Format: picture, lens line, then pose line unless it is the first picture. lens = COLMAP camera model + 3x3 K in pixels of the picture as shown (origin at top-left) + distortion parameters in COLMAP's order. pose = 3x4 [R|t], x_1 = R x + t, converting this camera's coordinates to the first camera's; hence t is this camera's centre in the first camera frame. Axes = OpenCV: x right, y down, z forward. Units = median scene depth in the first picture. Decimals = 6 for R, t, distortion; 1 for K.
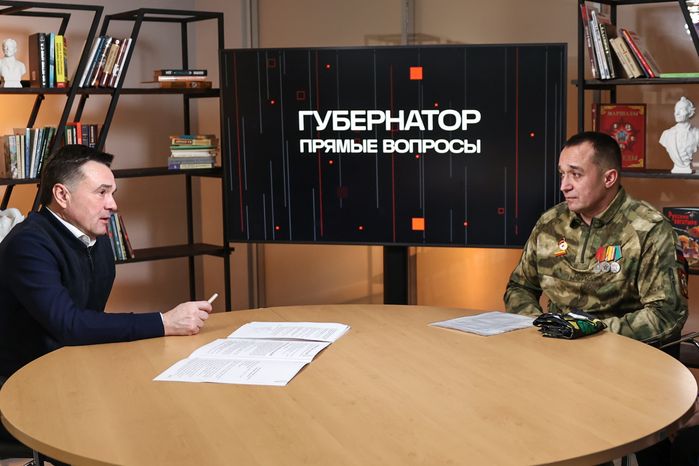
lens RADIAL K [[1033.5, 0, 381.8], [0, 1033.5, 242.6], [0, 0, 1]] dist [-0.072641, 0.000000]
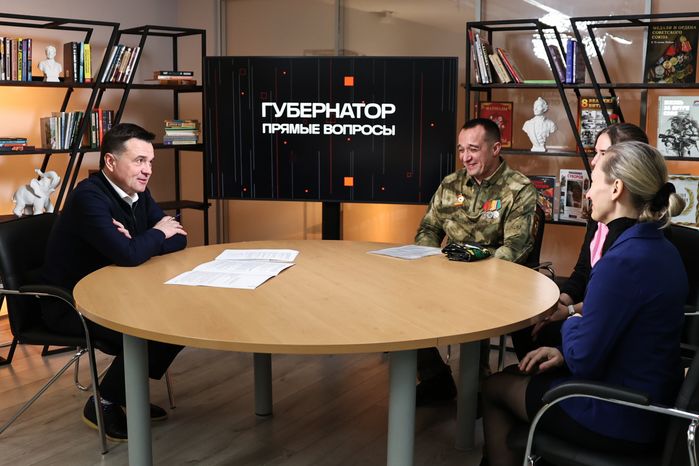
lens RADIAL K [[781.8, 0, 356.1], [0, 781.8, 230.9], [0, 0, 1]] dist [-0.118316, 0.000000]
pose [[0.997049, 0.006928, 0.076449, -0.034574], [-0.008852, 0.999652, 0.024856, 0.015694], [-0.076250, -0.025459, 0.996764, -0.041239]]
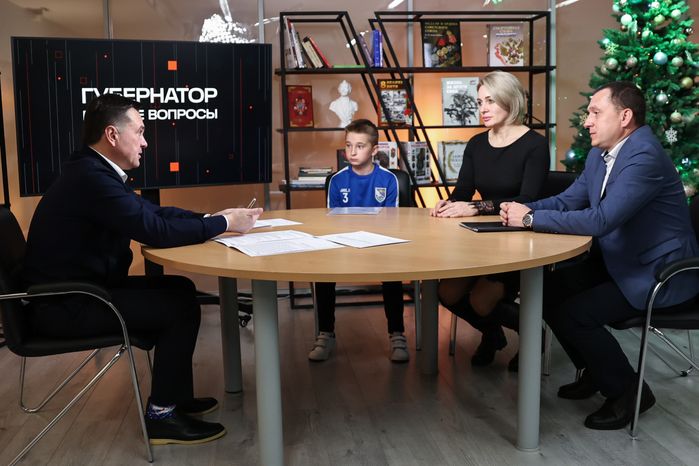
lens RADIAL K [[758.7, 0, 349.7], [0, 758.7, 216.4], [0, 0, 1]] dist [-0.125509, 0.000000]
pose [[0.757623, -0.084273, 0.647229, -0.446549], [0.092094, 0.995511, 0.021819, 0.041588], [-0.646163, 0.043076, 0.761983, 0.091316]]
